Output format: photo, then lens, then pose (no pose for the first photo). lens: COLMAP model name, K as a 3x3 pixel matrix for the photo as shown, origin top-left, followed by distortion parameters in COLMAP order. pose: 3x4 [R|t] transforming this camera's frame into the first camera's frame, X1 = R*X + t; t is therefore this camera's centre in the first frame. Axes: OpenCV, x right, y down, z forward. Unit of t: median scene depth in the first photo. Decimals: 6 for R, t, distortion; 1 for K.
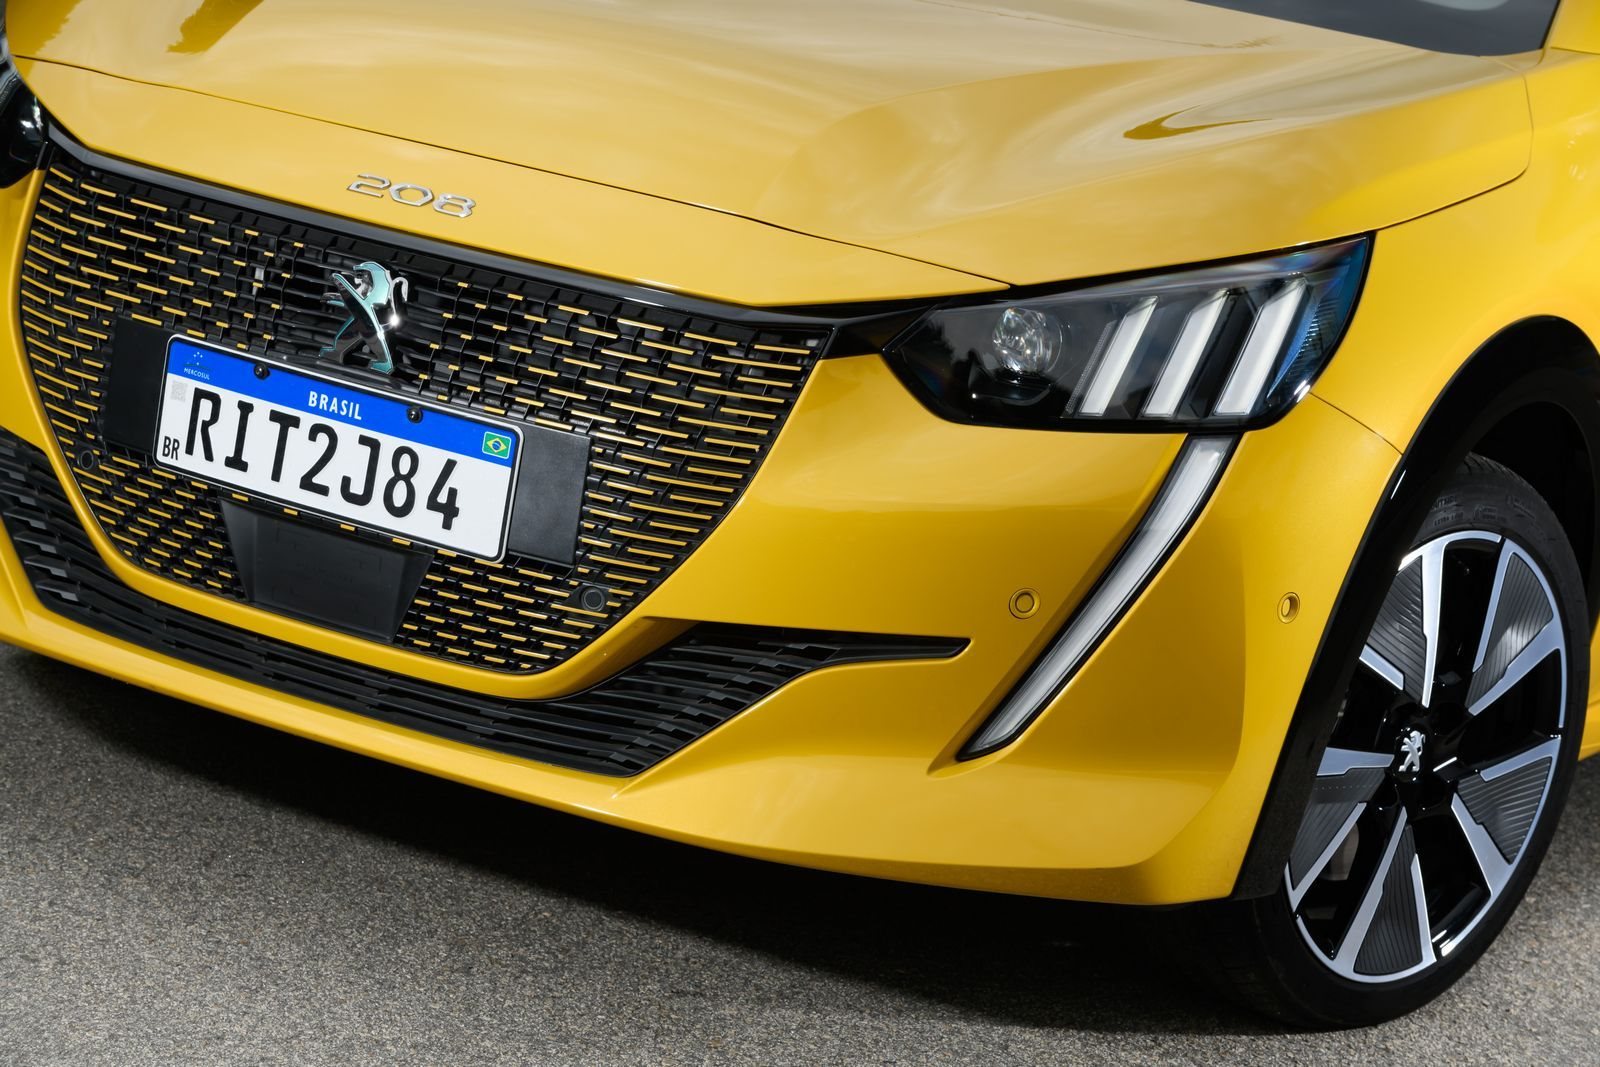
lens RADIAL K [[4982.1, 0, 800.0], [0, 4982.1, 534.5], [0, 0, 1]] dist [-0.098304, 0.000000]
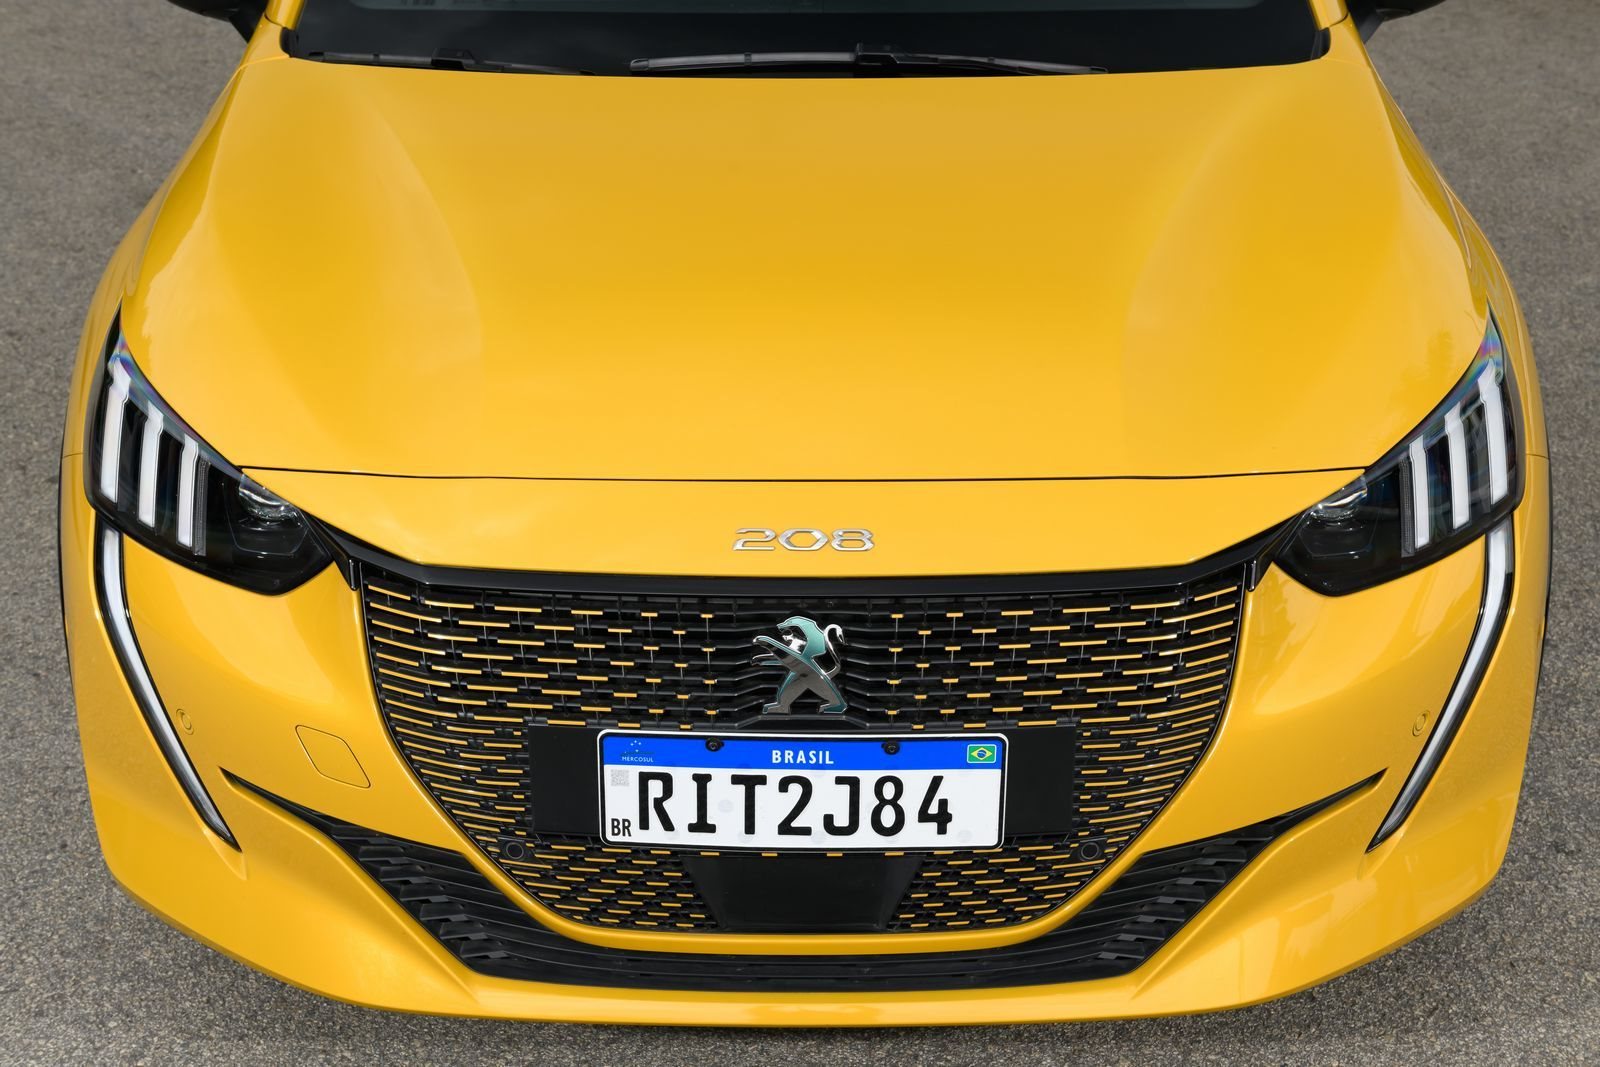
lens RADIAL K [[2641.0, 0, 802.6], [0, 2641.0, 522.2], [0, 0, 1]] dist [0.020805, 0.000000]
pose [[0.864935, -0.328340, 0.379580, -0.290788], [0.223447, 0.929143, 0.294558, -0.237832], [-0.449399, -0.169958, 0.877015, 0.524206]]
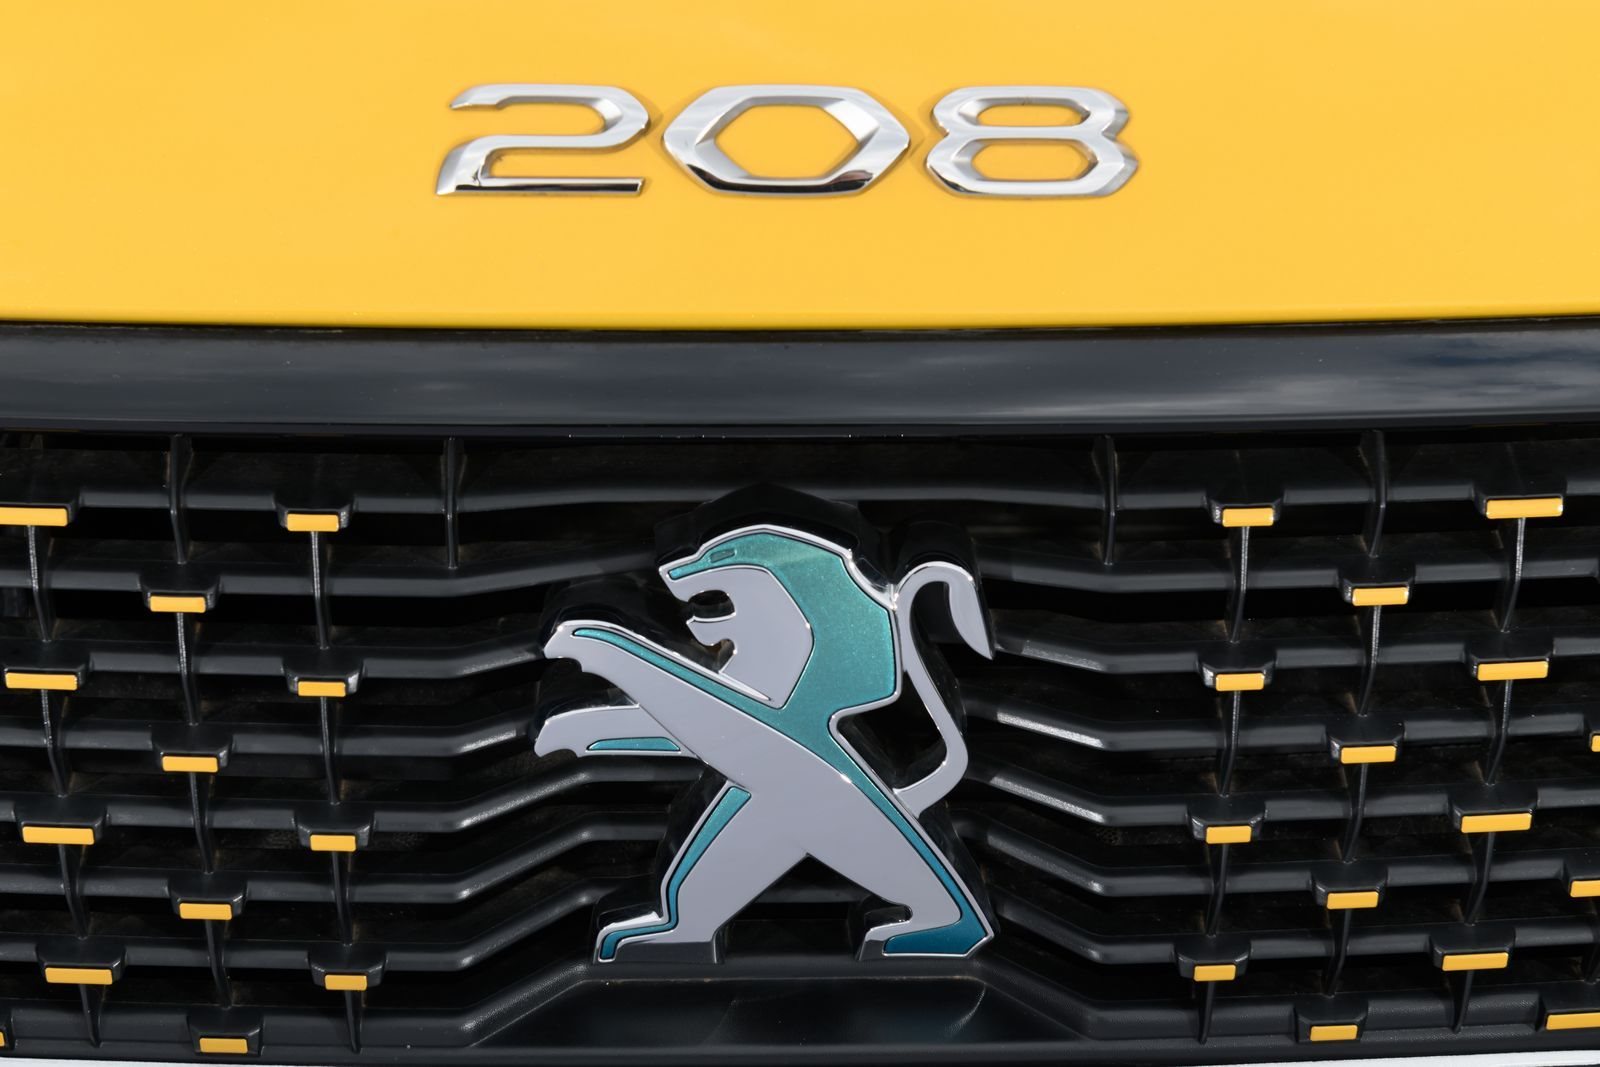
lens RADIAL K [[3230.0, 0, 798.6], [0, 3230.0, 535.4], [0, 0, 1]] dist [0.137988, 0.000000]
pose [[0.864535, -0.369158, 0.341029, -0.132657], [0.228946, 0.893357, 0.386648, -0.108107], [-0.447395, -0.256194, 0.856856, 0.890531]]
